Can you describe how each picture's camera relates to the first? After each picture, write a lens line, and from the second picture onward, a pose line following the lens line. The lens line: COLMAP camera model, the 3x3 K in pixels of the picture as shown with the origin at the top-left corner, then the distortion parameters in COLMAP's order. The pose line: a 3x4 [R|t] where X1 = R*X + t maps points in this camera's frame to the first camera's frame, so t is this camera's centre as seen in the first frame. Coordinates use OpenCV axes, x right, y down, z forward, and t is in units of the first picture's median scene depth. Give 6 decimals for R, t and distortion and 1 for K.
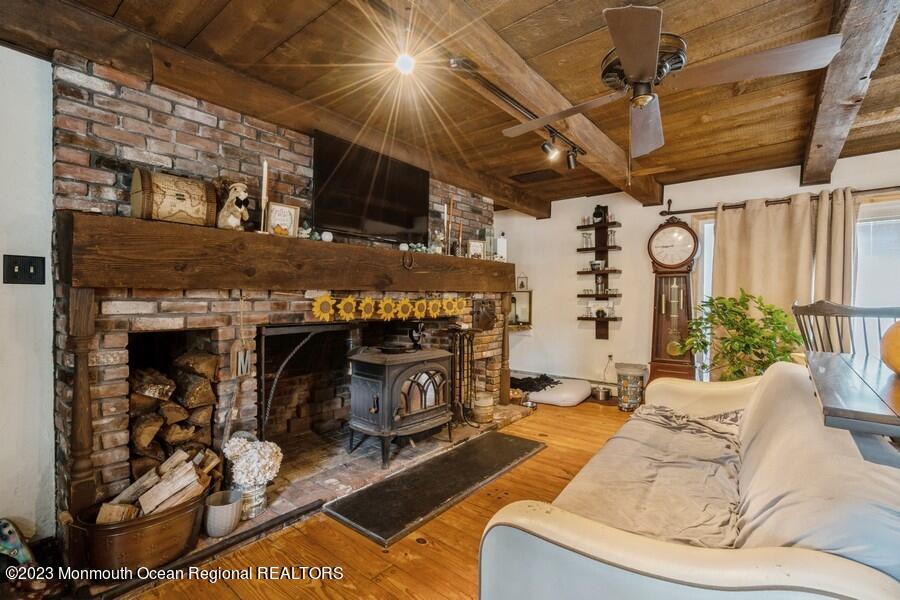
lens RADIAL K [[415.2, 0, 448.8], [0, 415.2, 300.9], [0, 0, 1]] dist [-0.000705, -0.000045]
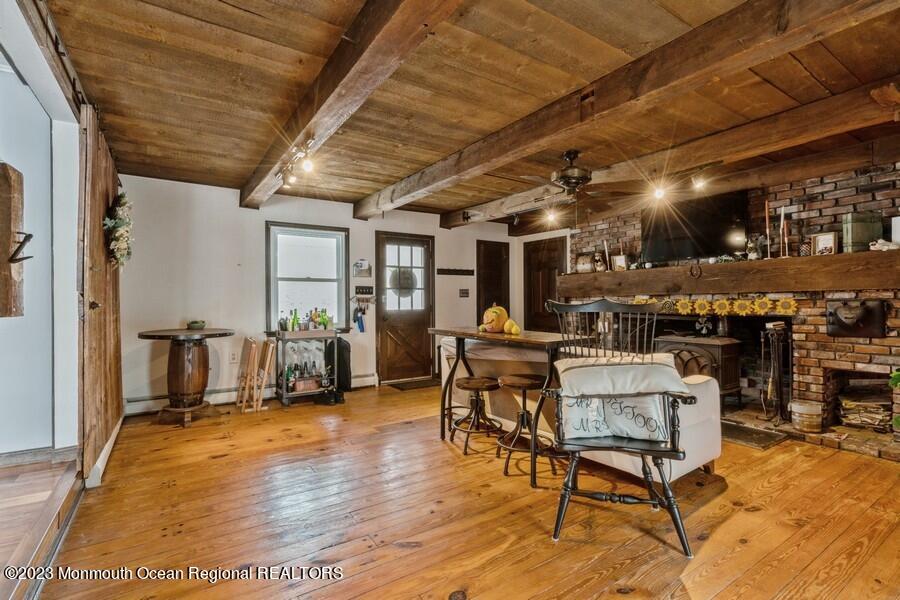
lens RADIAL K [[415.2, 0, 447.9], [0, 415.2, 299.8], [0, 0, 1]] dist [-0.000705, -0.000045]
pose [[-0.301449, -0.007256, -0.953455, 1.495465], [-0.004668, 0.999970, -0.006134, 0.008631], [0.953471, 0.002602, -0.301473, 0.637406]]
